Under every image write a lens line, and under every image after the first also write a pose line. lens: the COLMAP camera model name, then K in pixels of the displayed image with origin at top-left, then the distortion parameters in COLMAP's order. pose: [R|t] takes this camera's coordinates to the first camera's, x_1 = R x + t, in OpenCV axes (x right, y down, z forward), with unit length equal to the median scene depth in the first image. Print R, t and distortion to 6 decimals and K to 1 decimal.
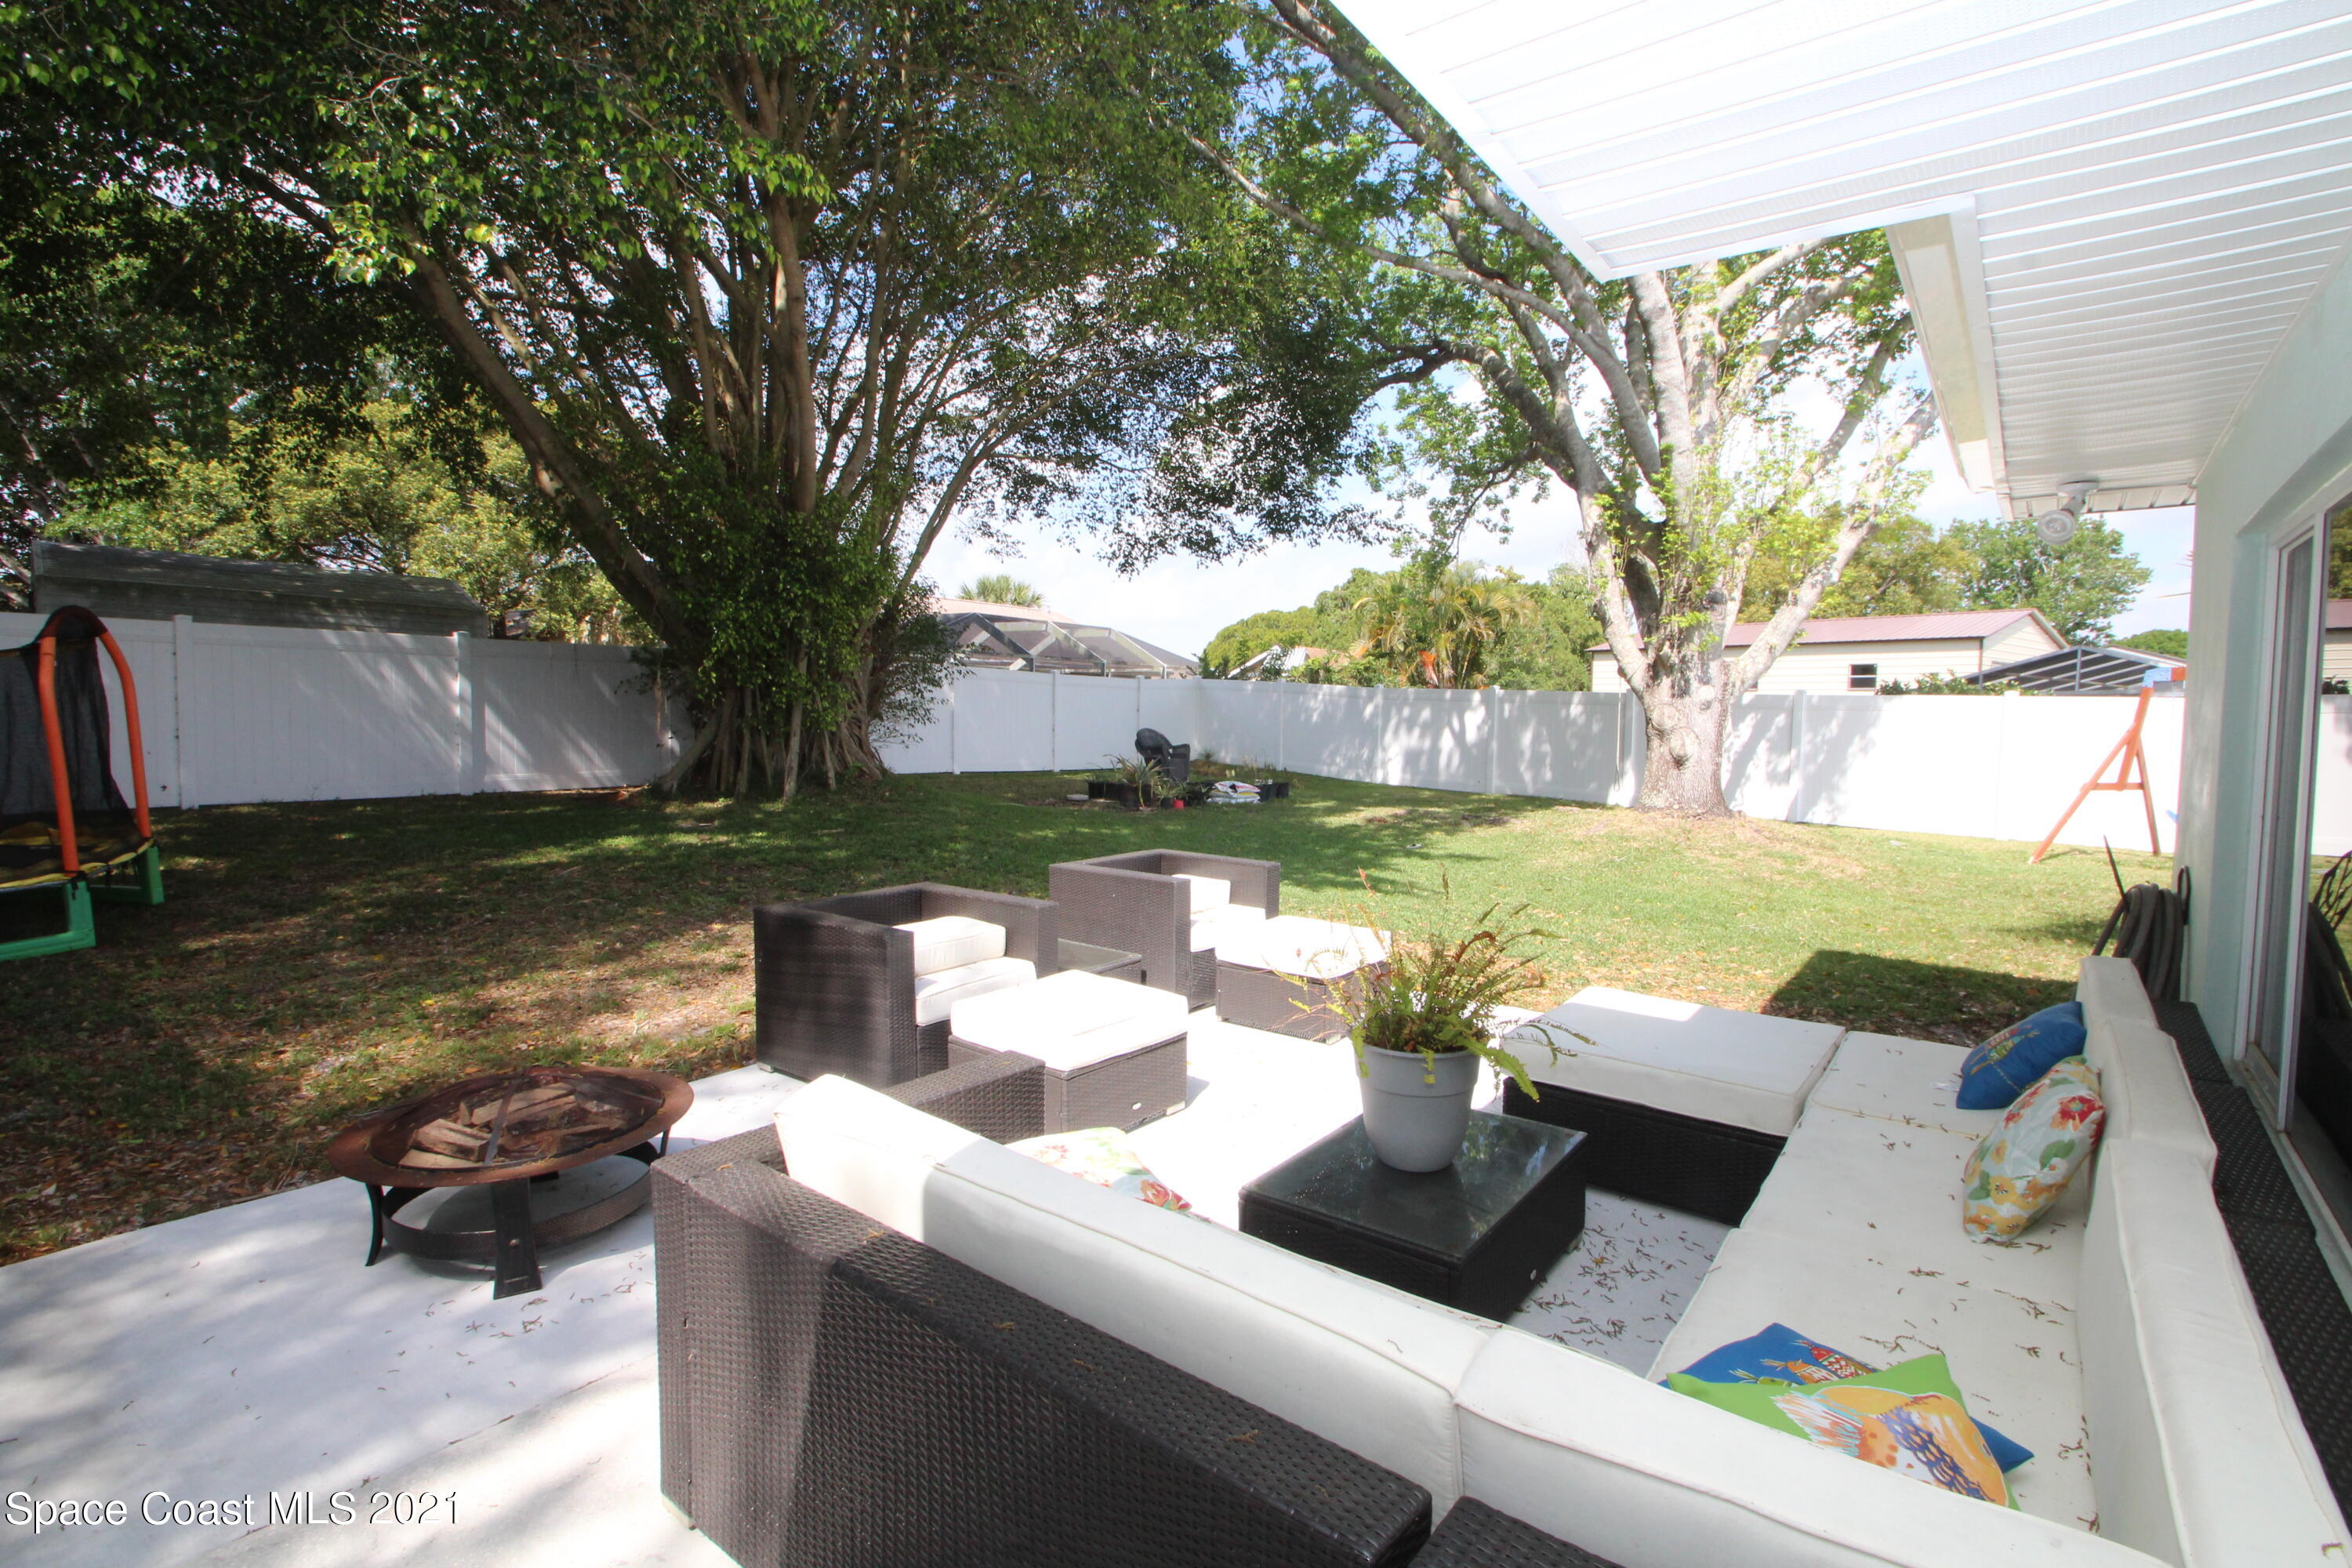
lens RADIAL K [[1105.9, 0, 1214.6], [0, 1105.9, 780.6], [0, 0, 1]] dist [0.026164, -0.025664]
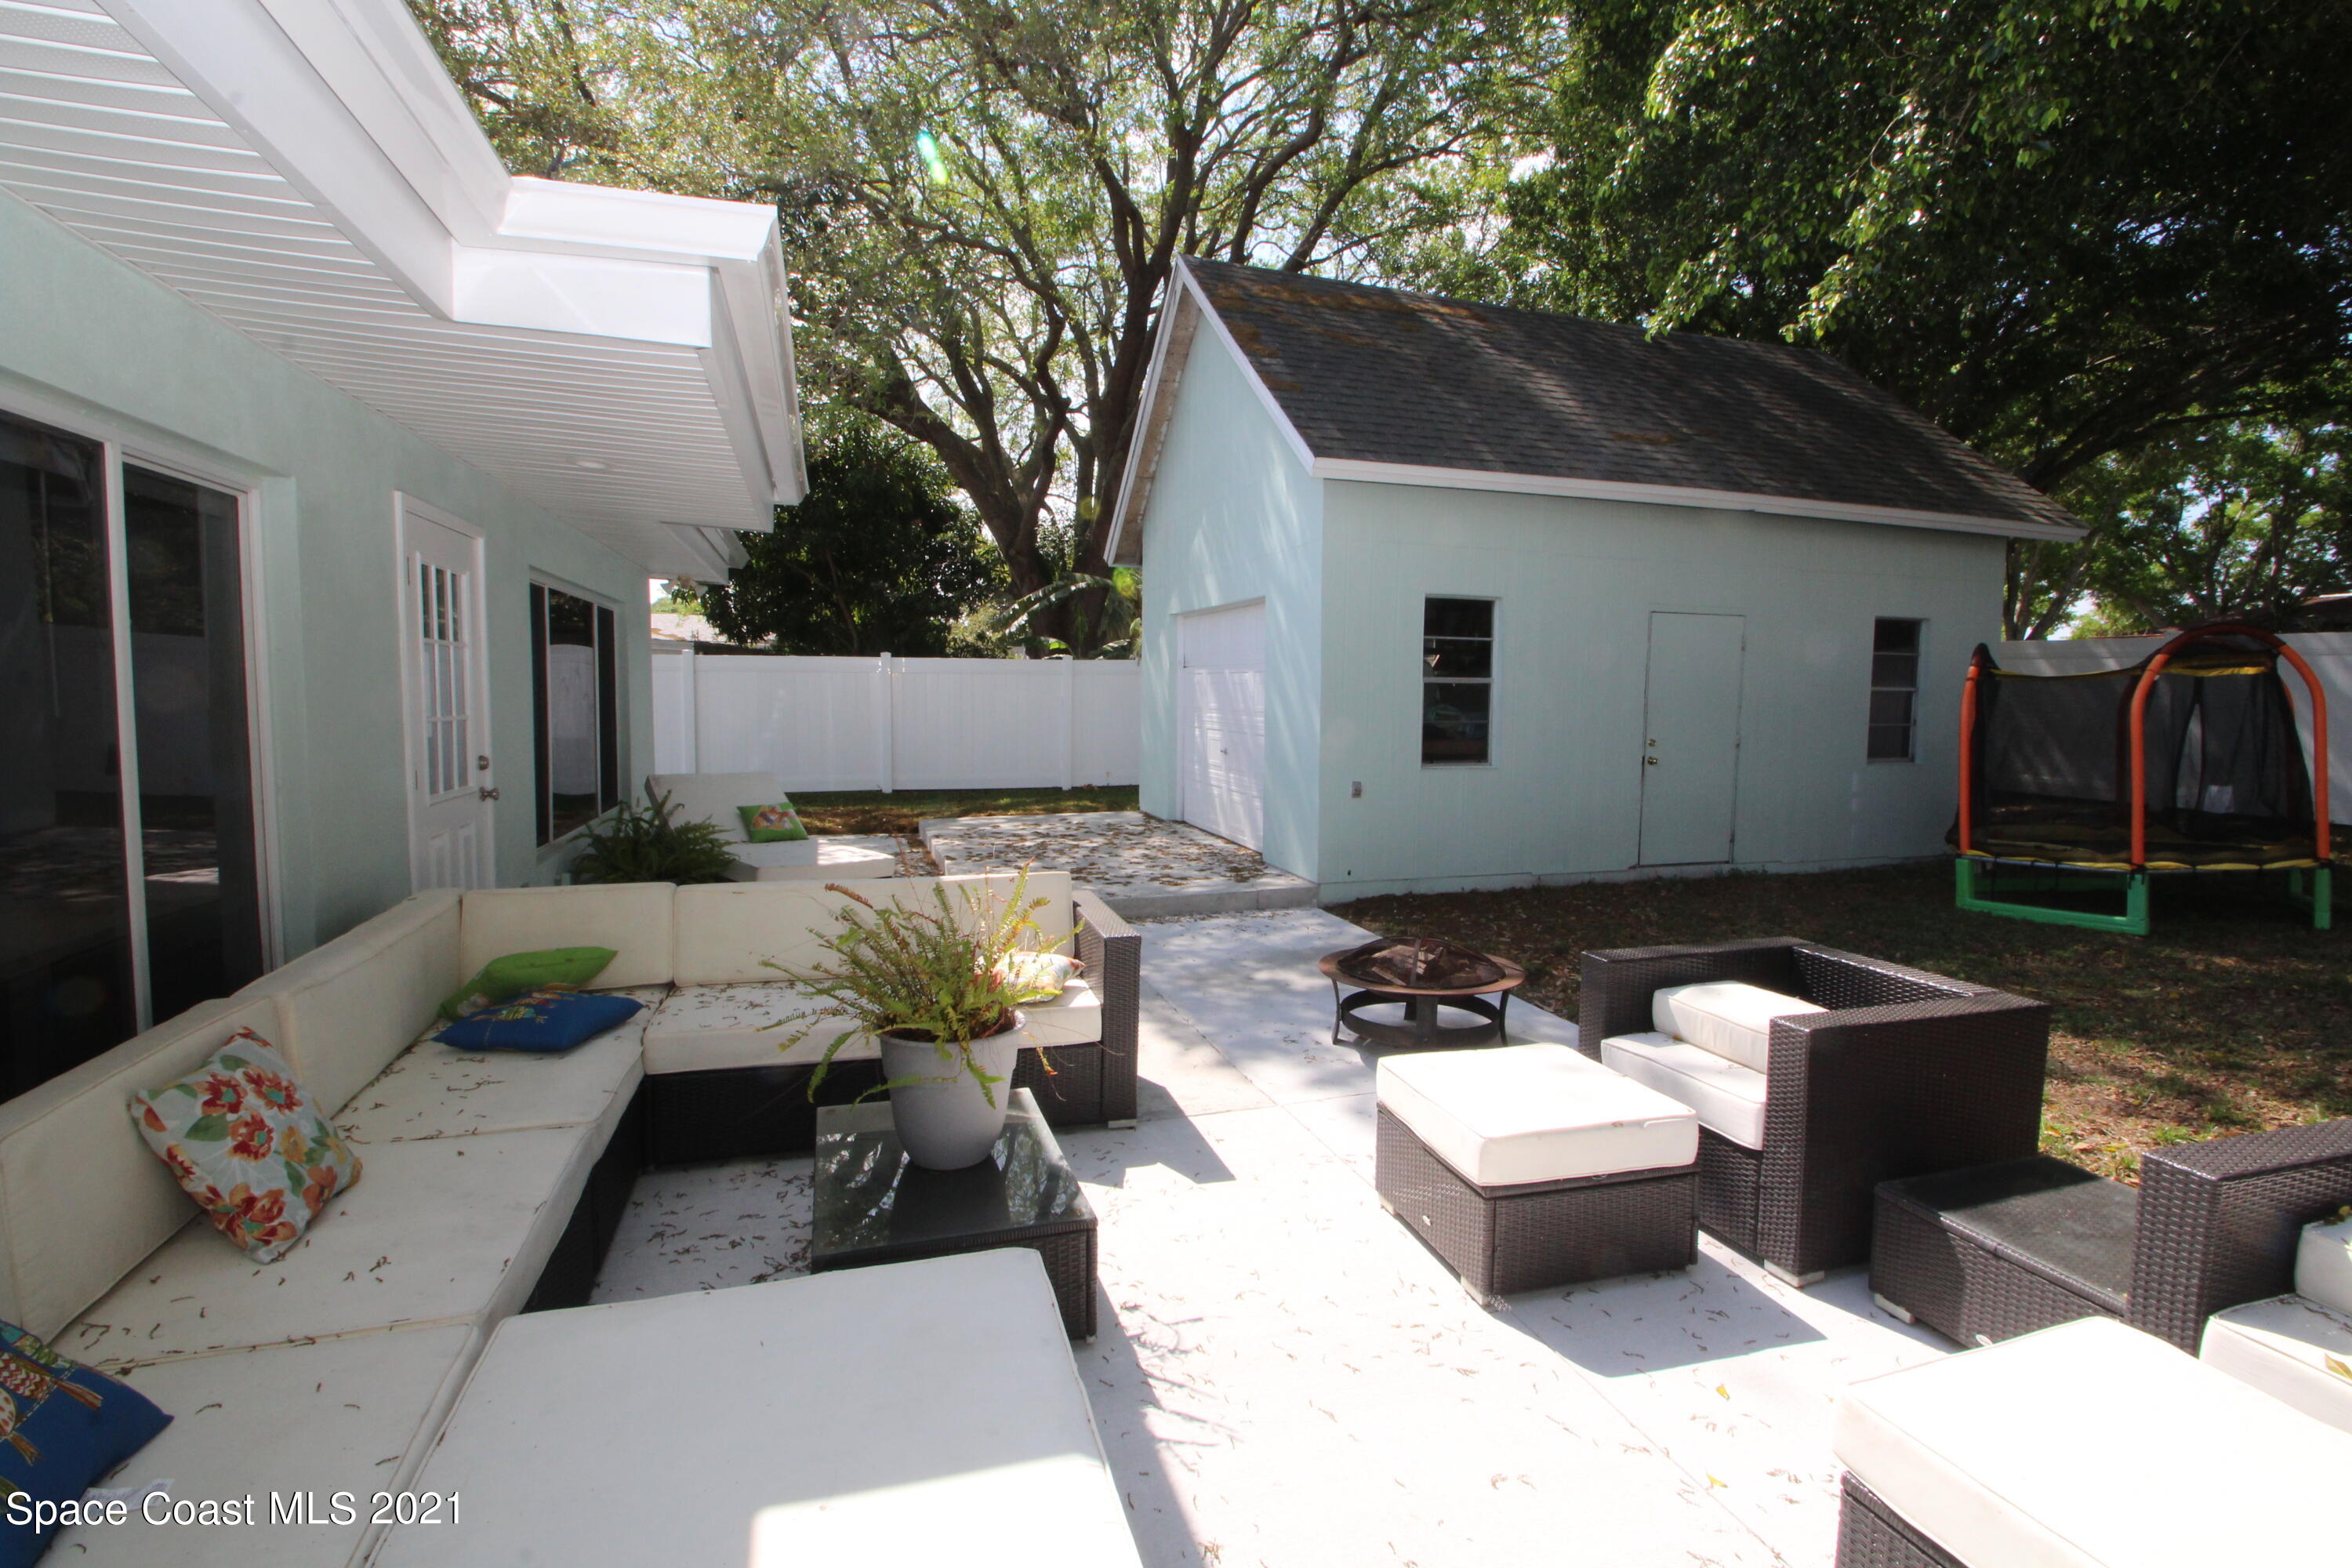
lens RADIAL K [[1105.9, 0, 1214.6], [0, 1105.9, 780.6], [0, 0, 1]] dist [0.026164, -0.025664]
pose [[-0.556889, 0.045397, -0.829346, 0.169103], [-0.076950, 0.991391, 0.105938, -0.020125], [0.827015, 0.122814, -0.548601, 0.345769]]
